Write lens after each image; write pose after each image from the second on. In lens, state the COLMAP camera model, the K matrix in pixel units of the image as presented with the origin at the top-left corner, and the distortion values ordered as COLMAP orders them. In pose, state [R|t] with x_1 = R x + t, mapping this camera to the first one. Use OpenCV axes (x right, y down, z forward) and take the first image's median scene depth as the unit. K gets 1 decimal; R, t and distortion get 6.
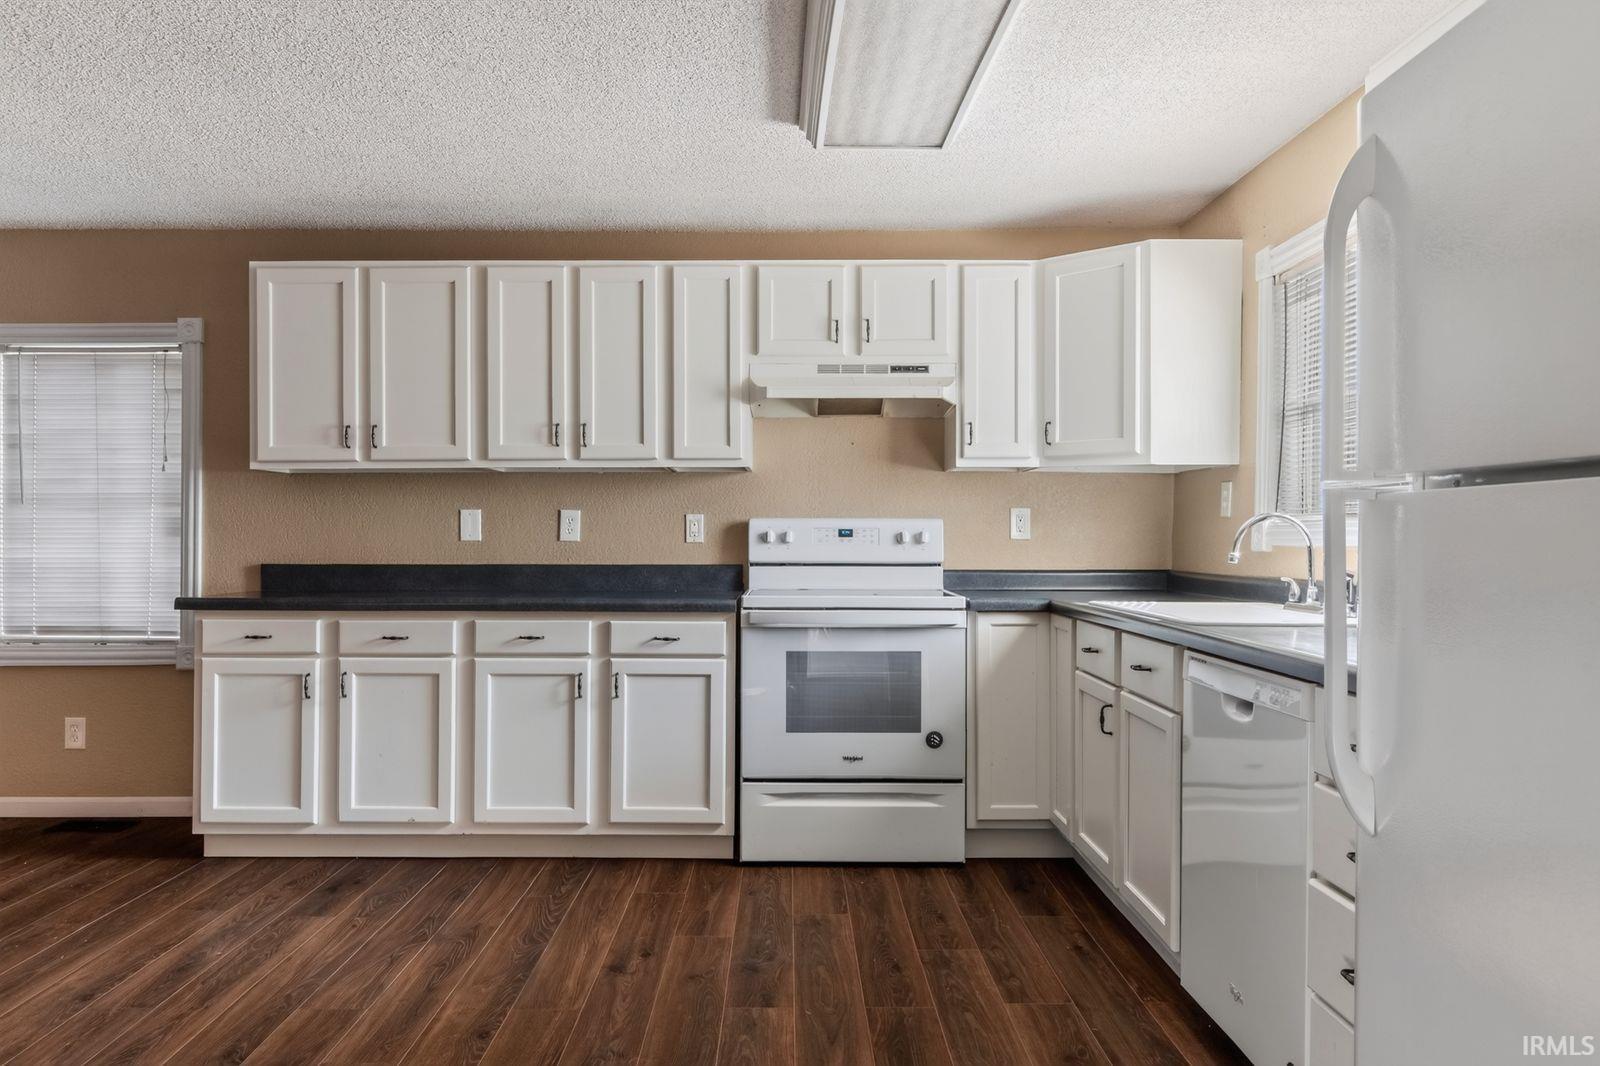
lens RADIAL K [[1112.6, 0, 795.2], [0, 1112.6, 533.1], [0, 0, 1]] dist [0.004863, -0.000952]
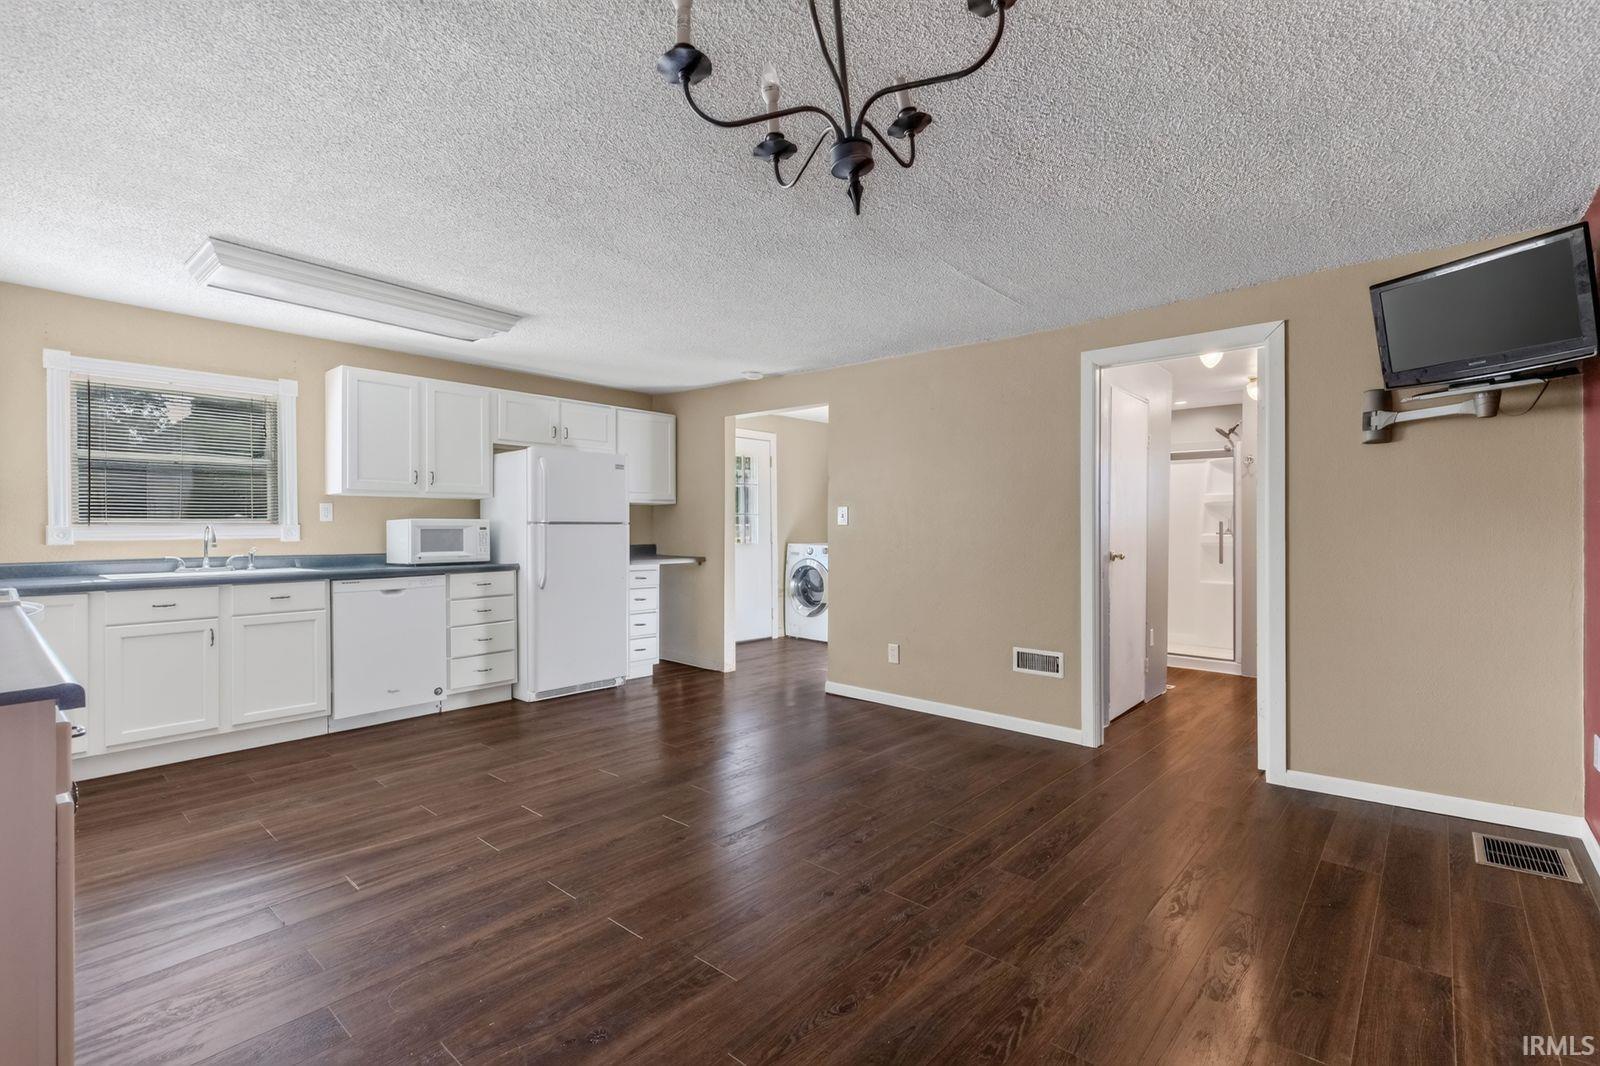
lens RADIAL K [[738.7, 0, 788.1], [0, 738.7, 530.9], [0, 0, 1]] dist [0.019144, -0.001582]
pose [[-0.746006, -0.002393, 0.665934, -0.991038], [-0.000469, 0.999995, 0.003069, -0.007137], [-0.665939, 0.001977, -0.746004, 1.047343]]
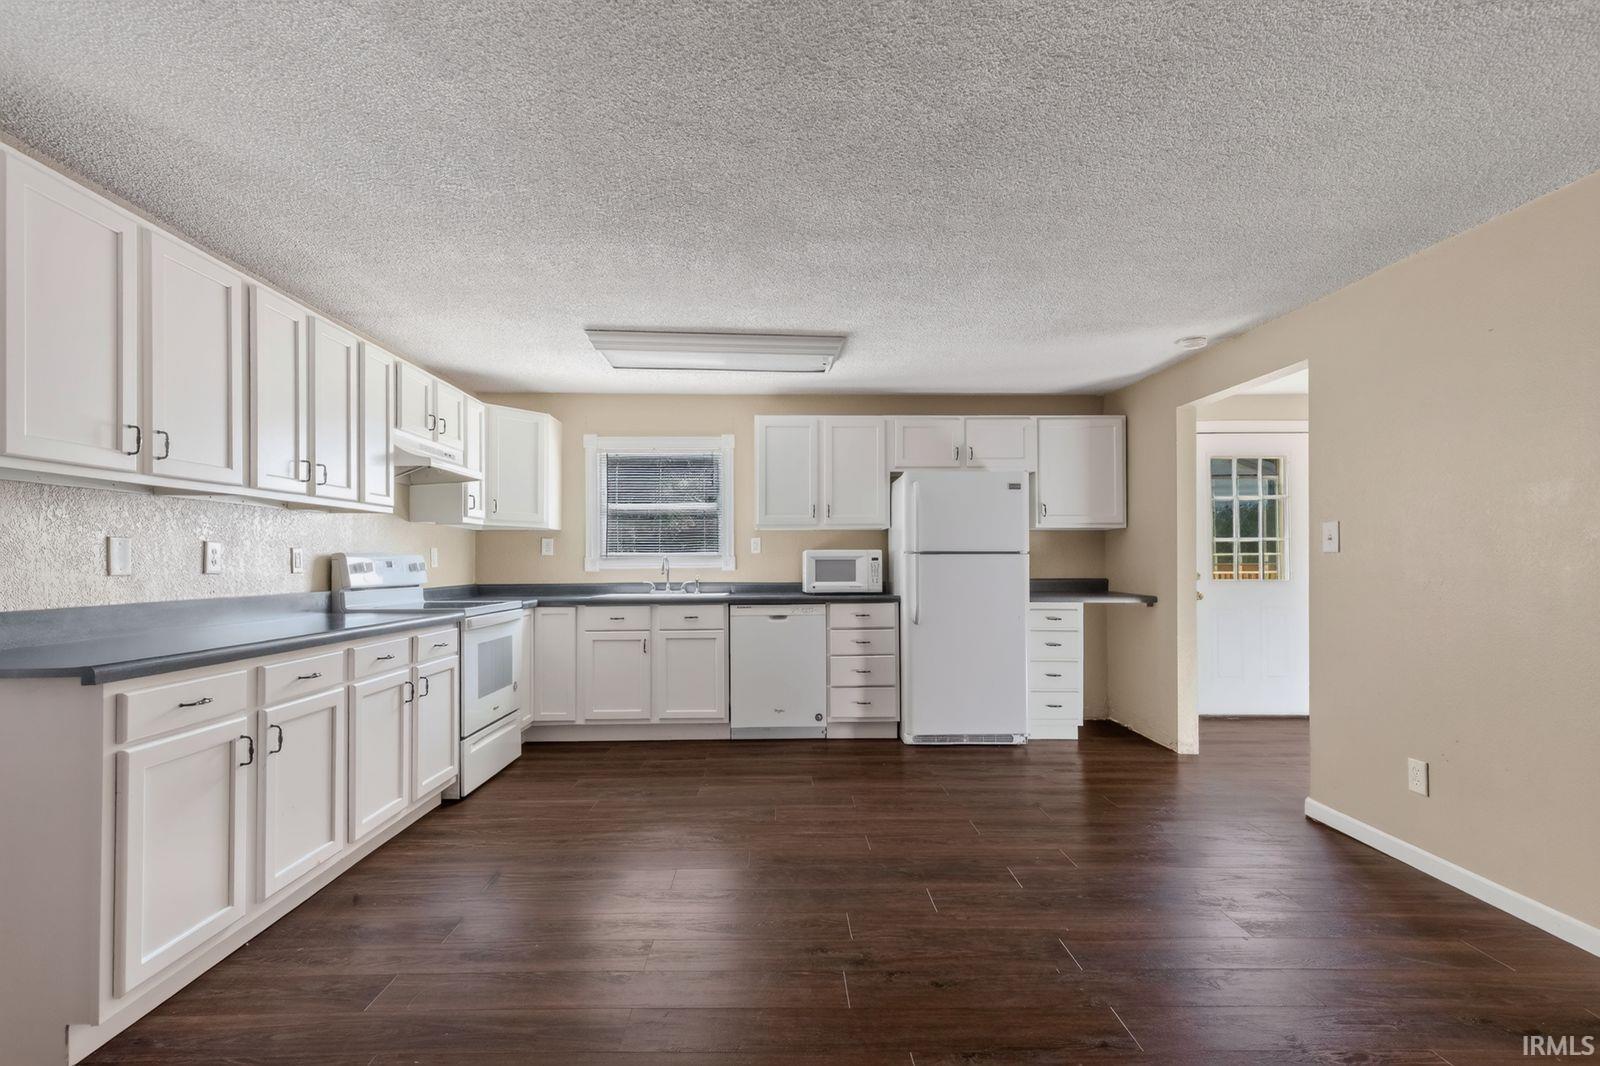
lens RADIAL K [[738.7, 0, 786.2], [0, 738.7, 554.8], [0, 0, 1]] dist [0.019144, -0.001582]
pose [[-0.016776, 0.009239, 0.999817, -1.003802], [0.001457, 0.999956, -0.009216, -0.003083], [-0.999858, 0.001302, -0.016788, 0.604630]]
